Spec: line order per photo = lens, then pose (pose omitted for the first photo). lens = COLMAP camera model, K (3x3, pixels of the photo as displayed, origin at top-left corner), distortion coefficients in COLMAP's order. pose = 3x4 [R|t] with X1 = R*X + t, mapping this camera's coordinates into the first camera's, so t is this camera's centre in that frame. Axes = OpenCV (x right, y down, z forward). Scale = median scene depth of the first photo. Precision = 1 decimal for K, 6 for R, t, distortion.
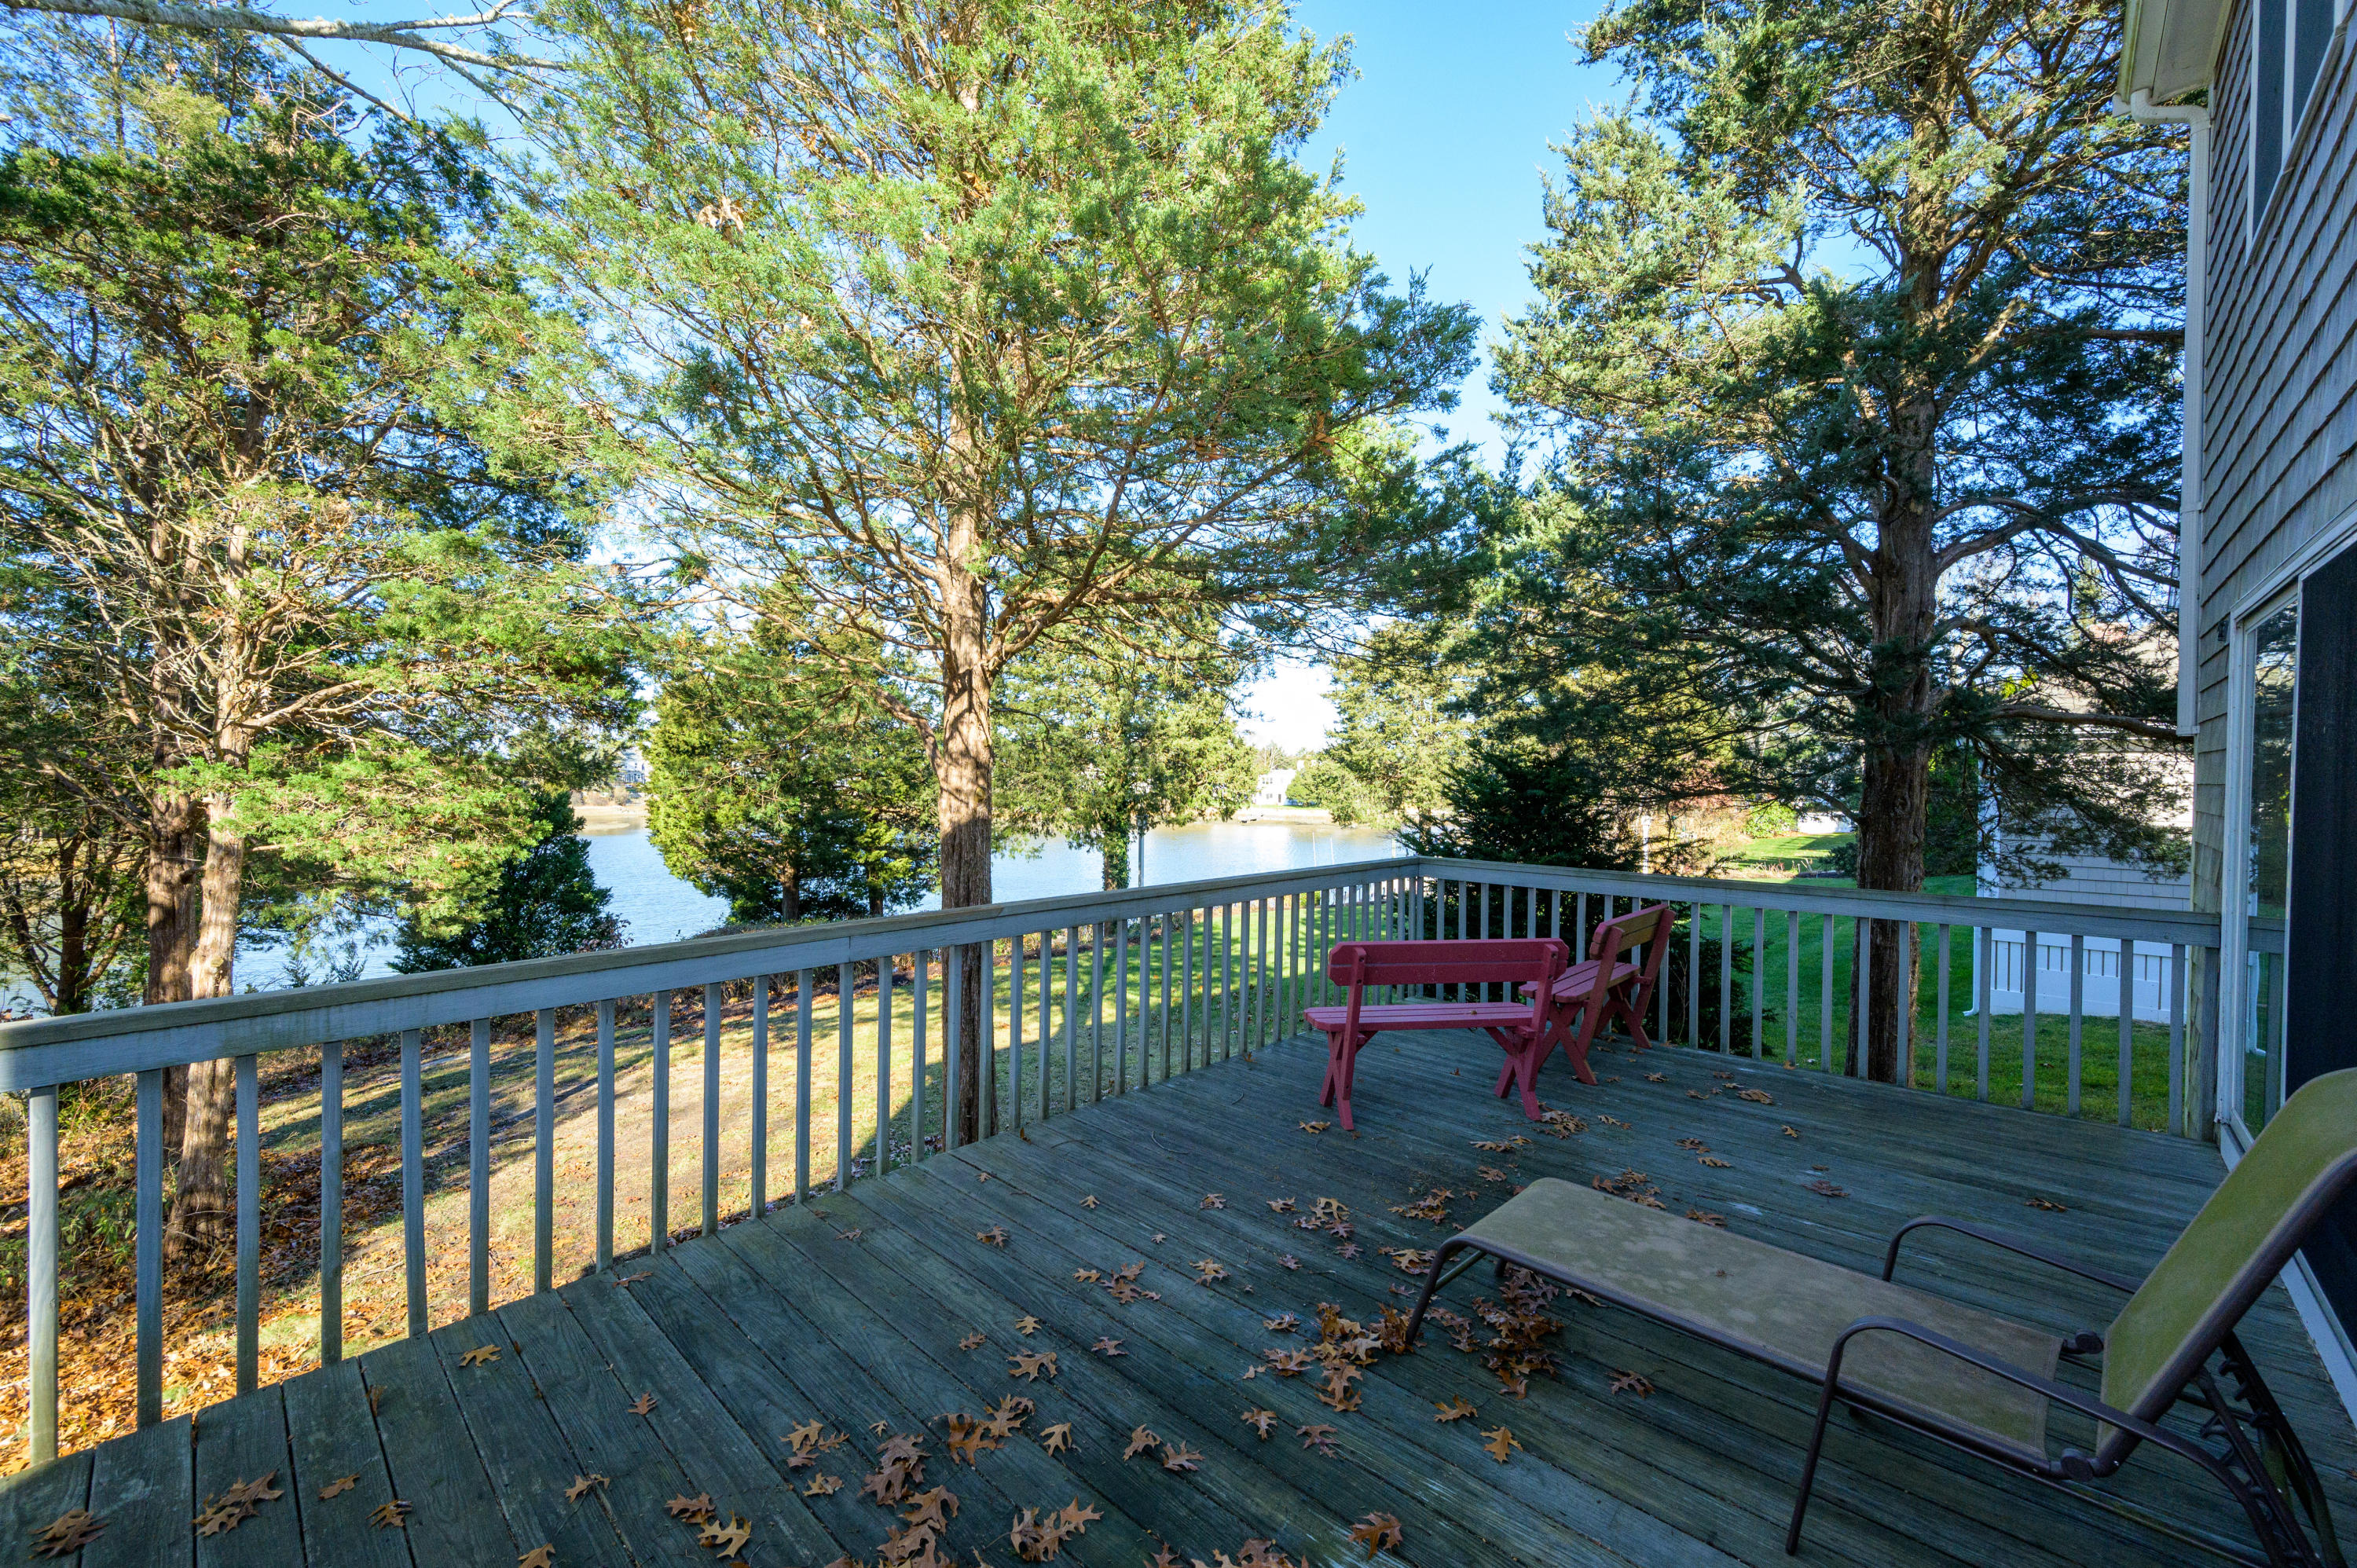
lens RADIAL K [[923.9, 0, 1189.9], [0, 923.9, 797.2], [0, 0, 1]] dist [0.027055, -0.000077]
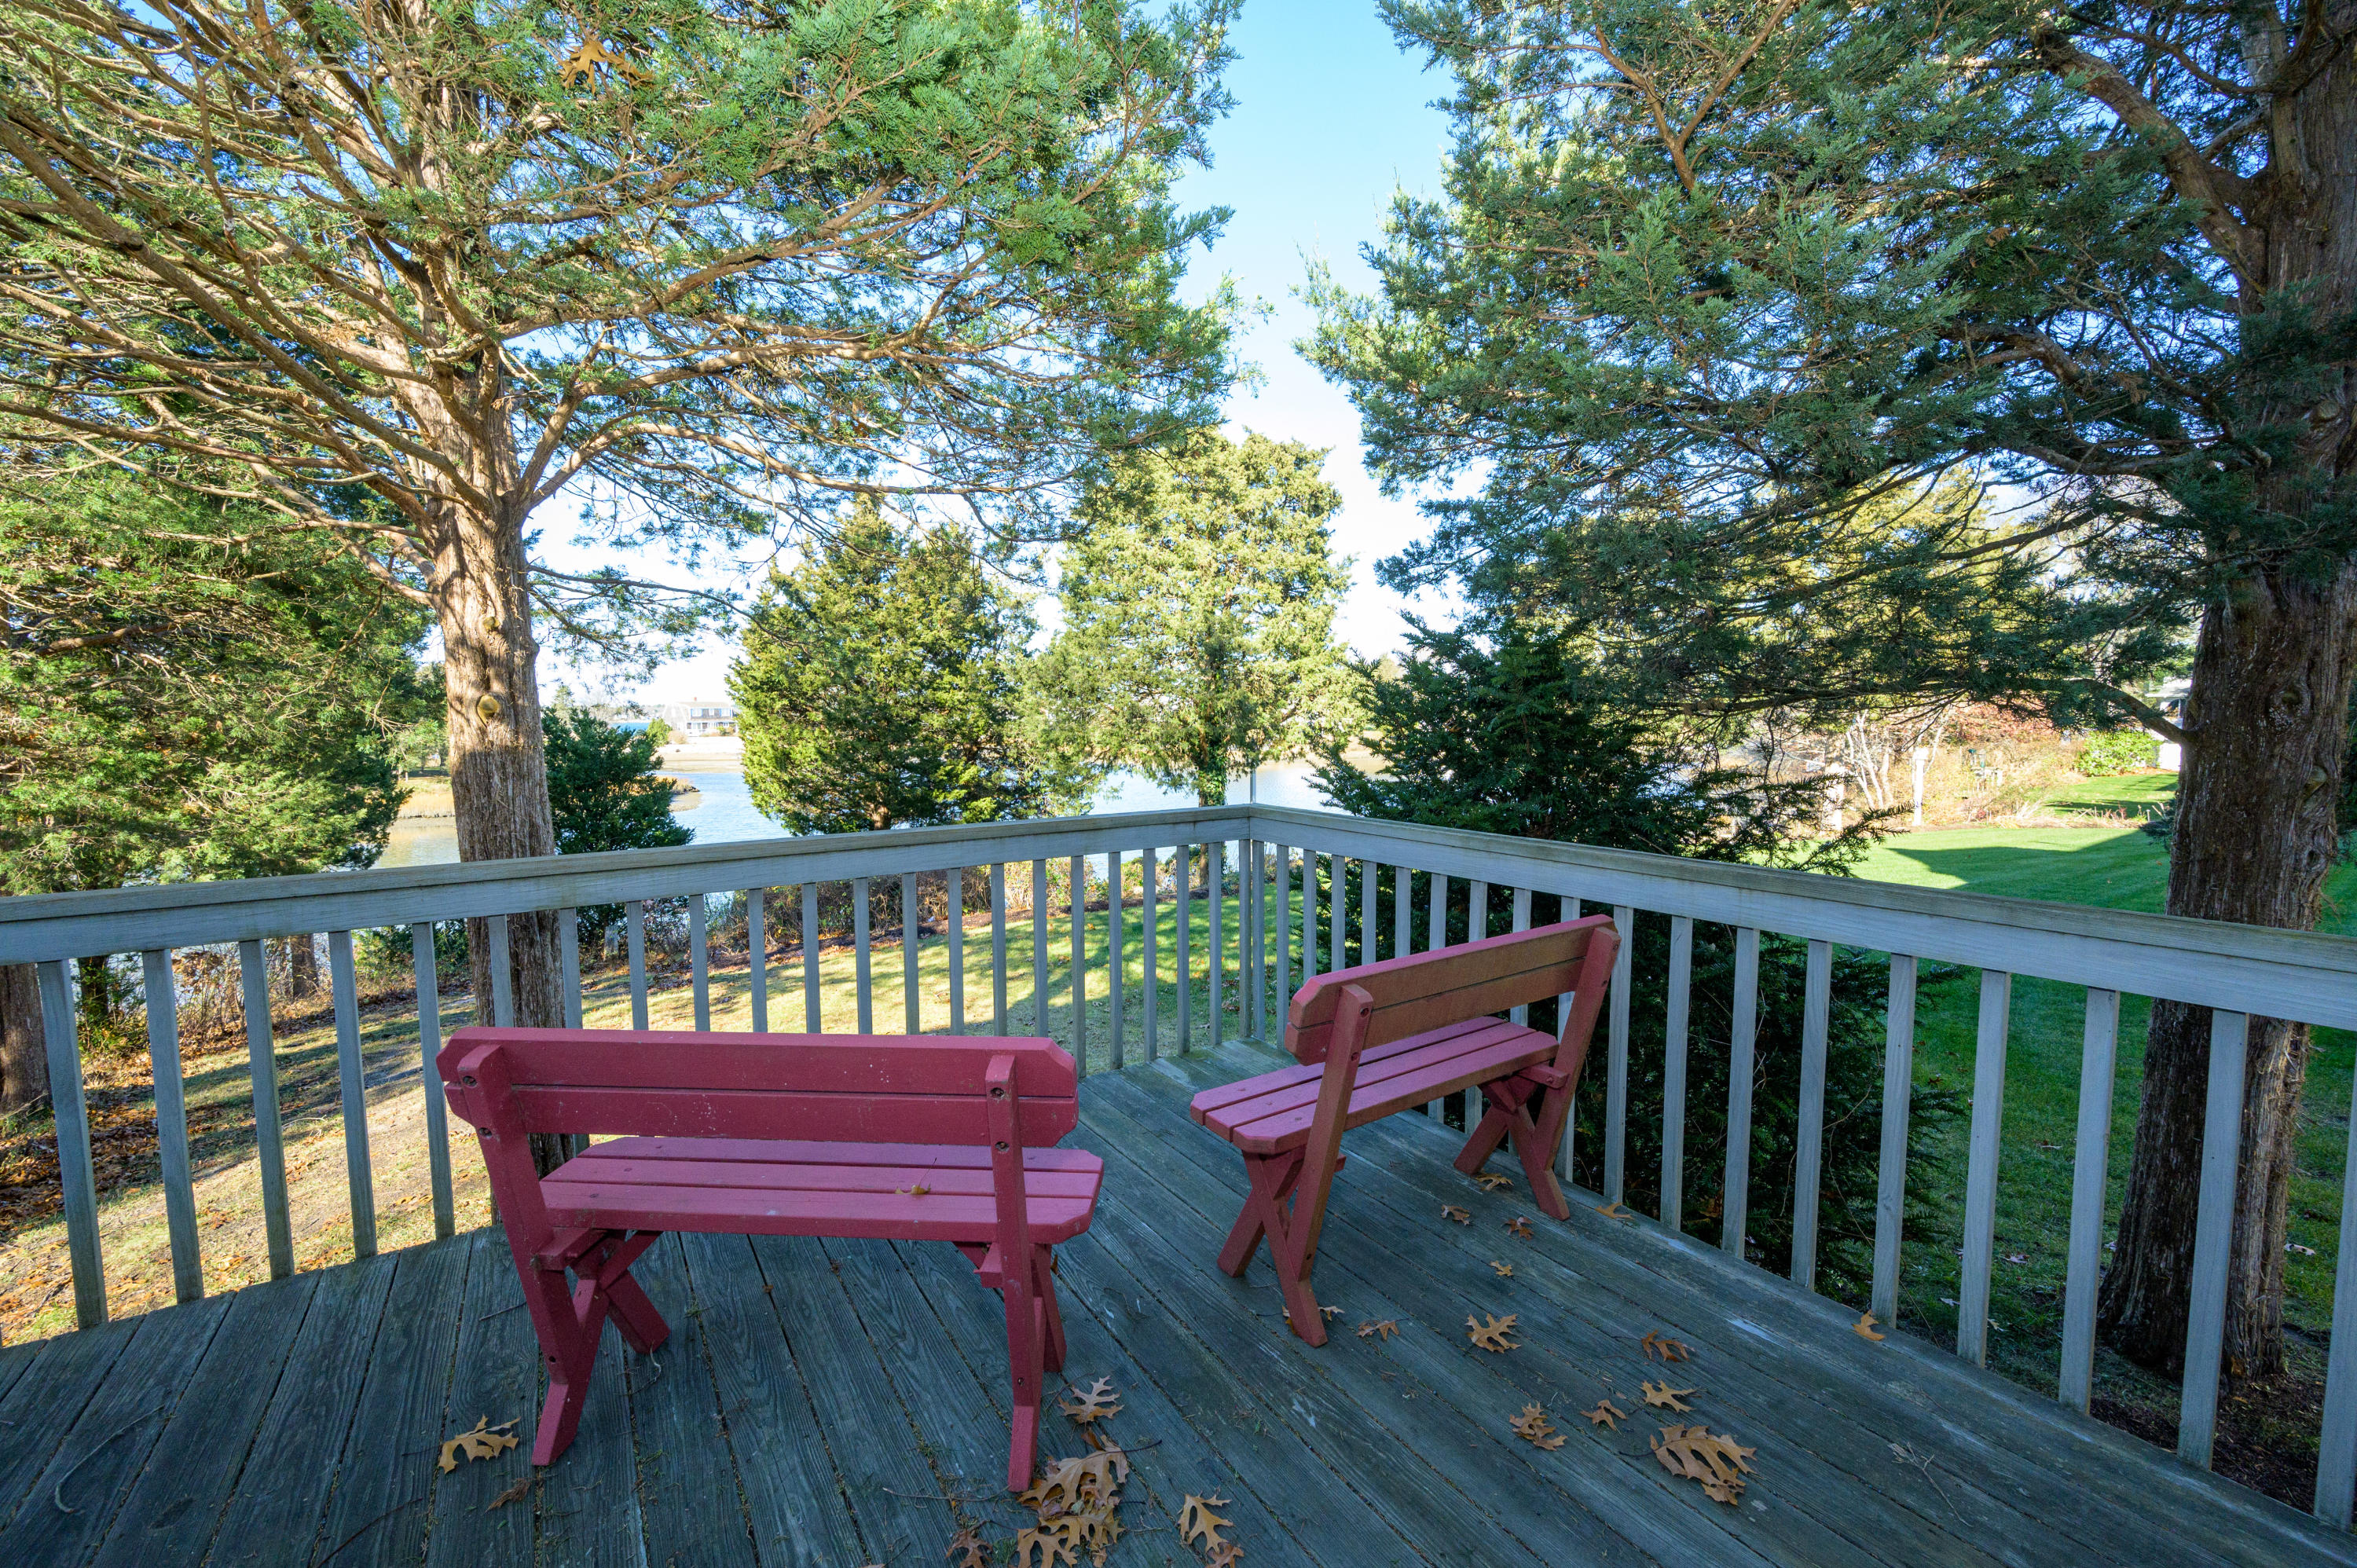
lens RADIAL K [[934.3, 0, 1165.2], [0, 934.3, 785.7], [0, 0, 1]] dist [-0.002250, -0.000162]
pose [[0.970080, 0.002257, -0.242774, 0.279737], [0.010770, 0.998572, 0.052319, 0.017077], [0.242546, -0.053368, 0.968671, 0.349139]]
